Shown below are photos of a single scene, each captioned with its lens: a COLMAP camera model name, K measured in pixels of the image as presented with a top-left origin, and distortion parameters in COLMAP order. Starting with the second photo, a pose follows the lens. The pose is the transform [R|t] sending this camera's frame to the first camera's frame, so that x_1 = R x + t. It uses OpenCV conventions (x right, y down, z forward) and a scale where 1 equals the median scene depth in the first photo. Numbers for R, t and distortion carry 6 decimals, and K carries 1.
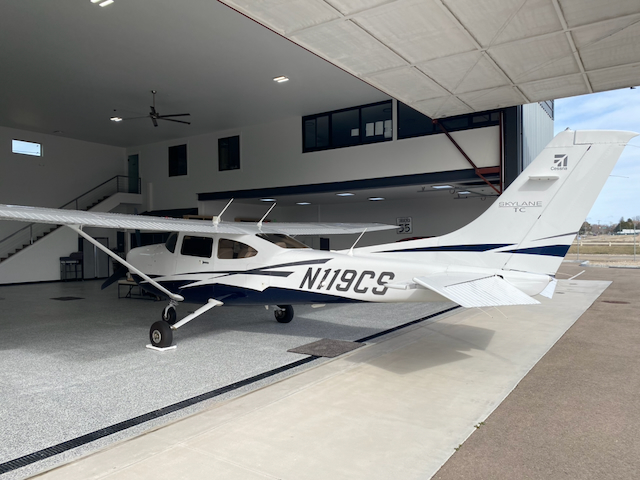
lens RADIAL K [[487.4, 0, 320.4], [0, 487.4, 240.4], [0, 0, 1]] dist [-0.009133, 0.003187]
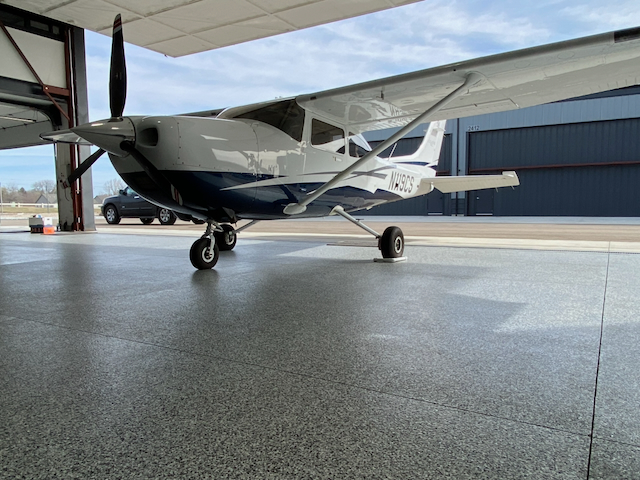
lens RADIAL K [[491.7, 0, 320.3], [0, 491.7, 241.3], [0, 0, 1]] dist [-0.002489, -0.001920]
pose [[-0.049491, -0.069254, 0.996371, -1.020893], [0.008437, 0.997529, 0.069753, 0.118892], [-0.998739, 0.011859, -0.048785, 1.048345]]
